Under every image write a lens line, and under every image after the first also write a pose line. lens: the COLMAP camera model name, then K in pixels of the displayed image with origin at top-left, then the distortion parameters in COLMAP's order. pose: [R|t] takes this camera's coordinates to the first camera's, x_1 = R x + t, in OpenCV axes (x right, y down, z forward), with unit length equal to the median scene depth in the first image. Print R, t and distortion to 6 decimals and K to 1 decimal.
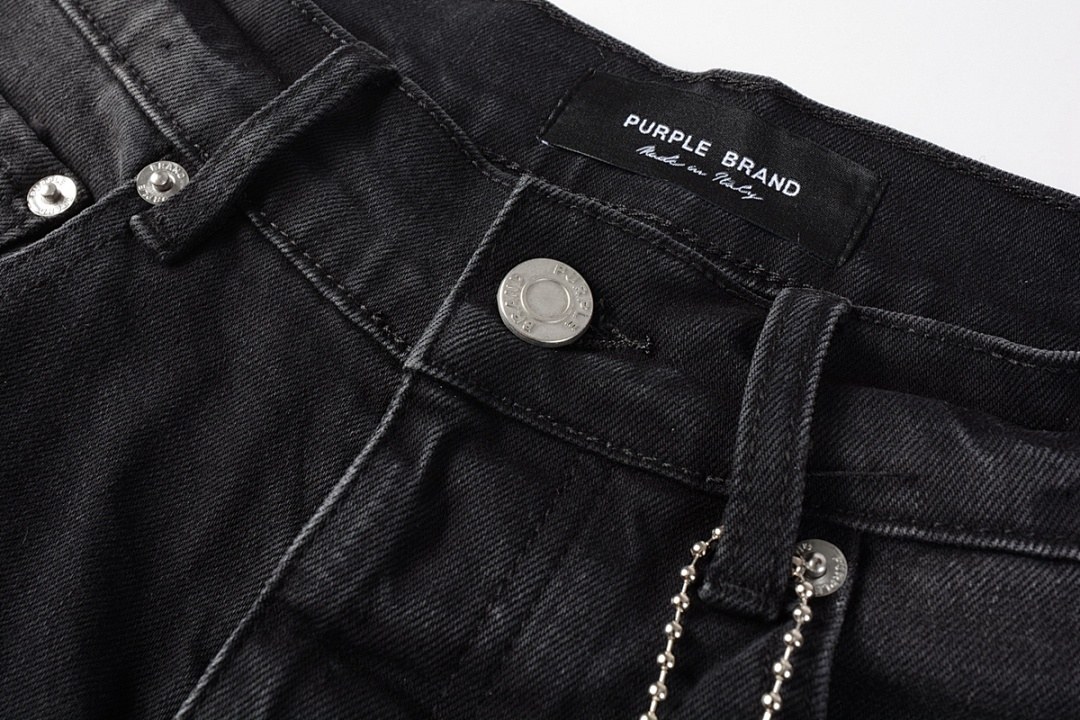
lens RADIAL K [[1137.5, 0, 540.0], [0, 1137.5, 360.0], [0, 0, 1]] dist [0.003245, -0.004669]
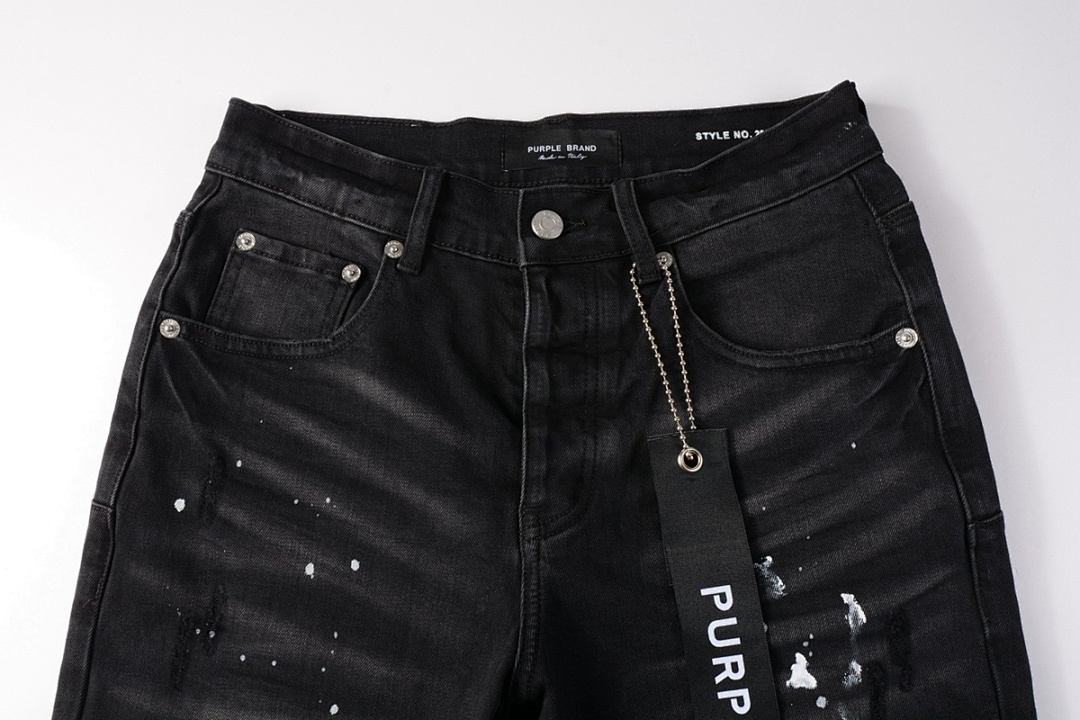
lens RADIAL K [[777.2, 0, 540.0], [0, 777.2, 360.0], [0, 0, 1]] dist [-0.000542, -0.000057]
pose [[0.856429, -0.493612, 0.151250, -0.501704], [0.446496, 0.855265, 0.262989, -0.296398], [-0.259173, -0.157699, 0.952870, -1.017750]]
